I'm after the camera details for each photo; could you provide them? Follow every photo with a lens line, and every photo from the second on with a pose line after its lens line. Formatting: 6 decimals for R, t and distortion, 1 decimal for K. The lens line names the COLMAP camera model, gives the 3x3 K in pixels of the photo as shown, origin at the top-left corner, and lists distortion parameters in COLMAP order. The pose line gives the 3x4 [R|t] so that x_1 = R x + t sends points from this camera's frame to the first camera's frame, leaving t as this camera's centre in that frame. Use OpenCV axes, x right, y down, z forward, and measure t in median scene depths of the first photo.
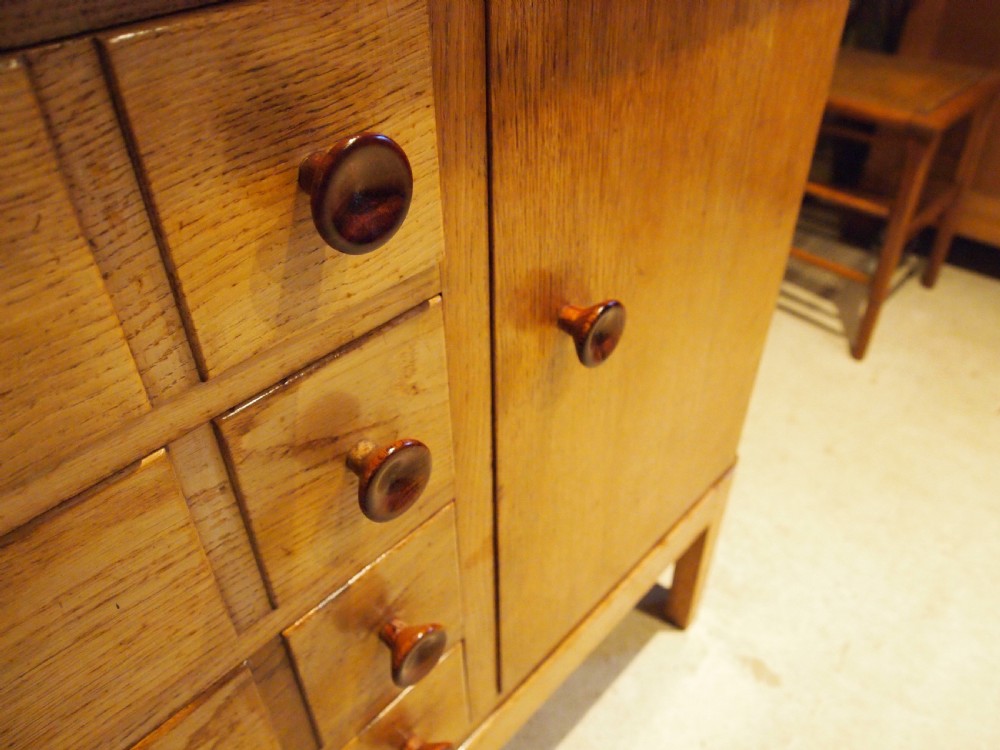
lens RADIAL K [[777.1, 0, 500.0], [0, 777.1, 375.0], [0, 0, 1]] dist [-0.049457, -0.001782]
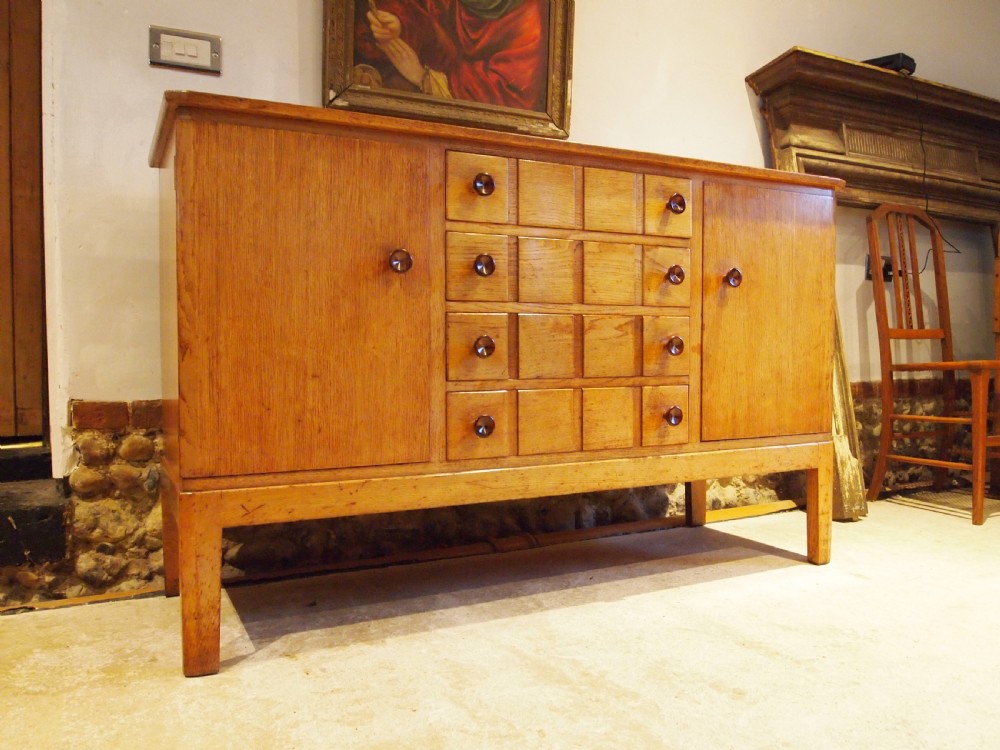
lens RADIAL K [[798.9, 0, 507.7], [0, 798.9, 382.6], [0, 0, 1]] dist [-0.046863, 0.000445]
pose [[0.939817, 0.024565, -0.340793, 0.505517], [-0.217516, 0.812201, -0.541309, 3.159077], [0.263495, 0.582860, 0.768664, -2.281114]]
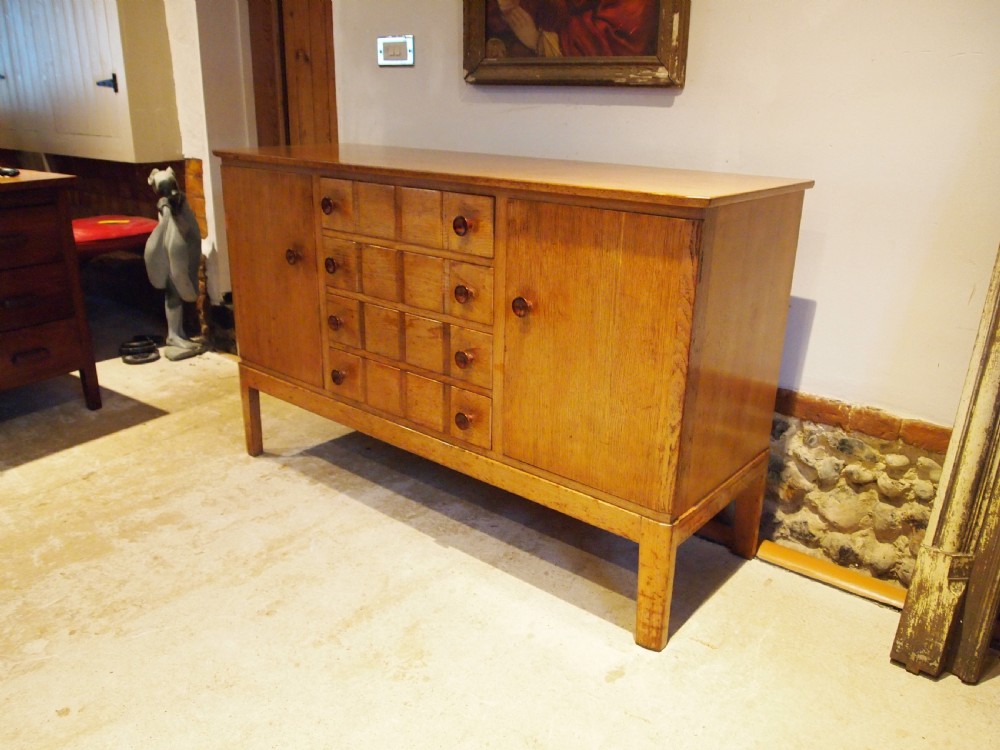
lens RADIAL K [[798.9, 0, 507.7], [0, 798.9, 382.6], [0, 0, 1]] dist [-0.046863, 0.000445]
pose [[0.057287, 0.350323, -0.934875, 4.252080], [-0.632001, 0.737620, 0.237678, -0.730660], [0.772847, 0.577227, 0.263661, 0.259488]]
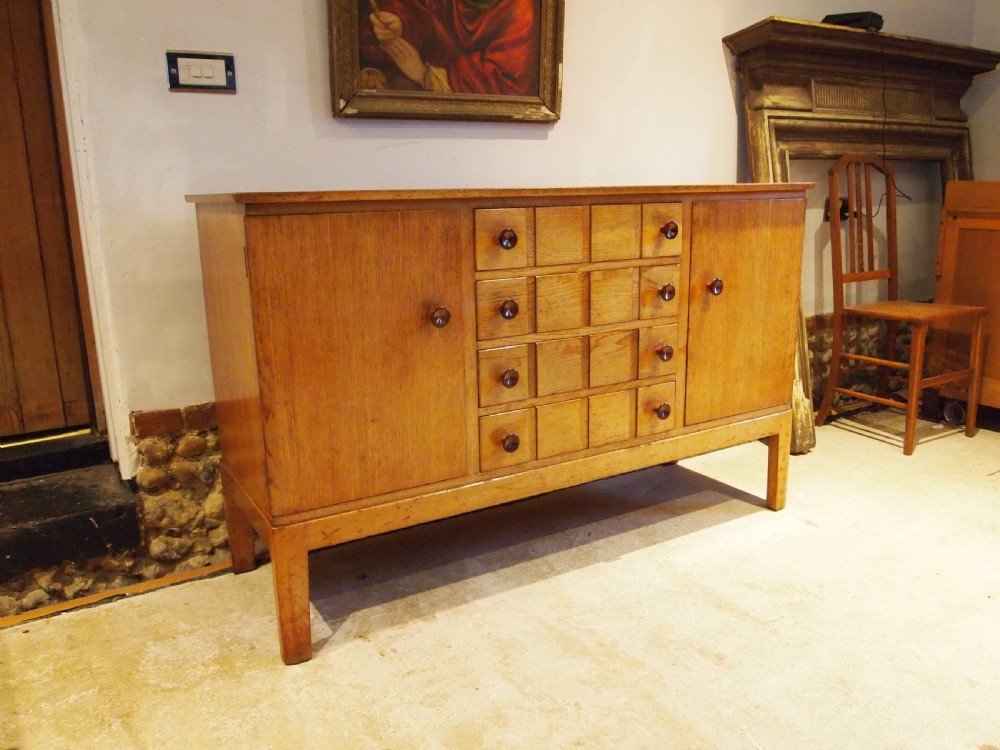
lens RADIAL K [[798.9, 0, 507.7], [0, 798.9, 382.6], [0, 0, 1]] dist [-0.046863, 0.000445]
pose [[0.960895, 0.060421, -0.270240, 0.289488], [-0.165245, 0.908213, -0.384504, 2.718904], [0.222204, 0.414124, 0.882681, -3.420176]]
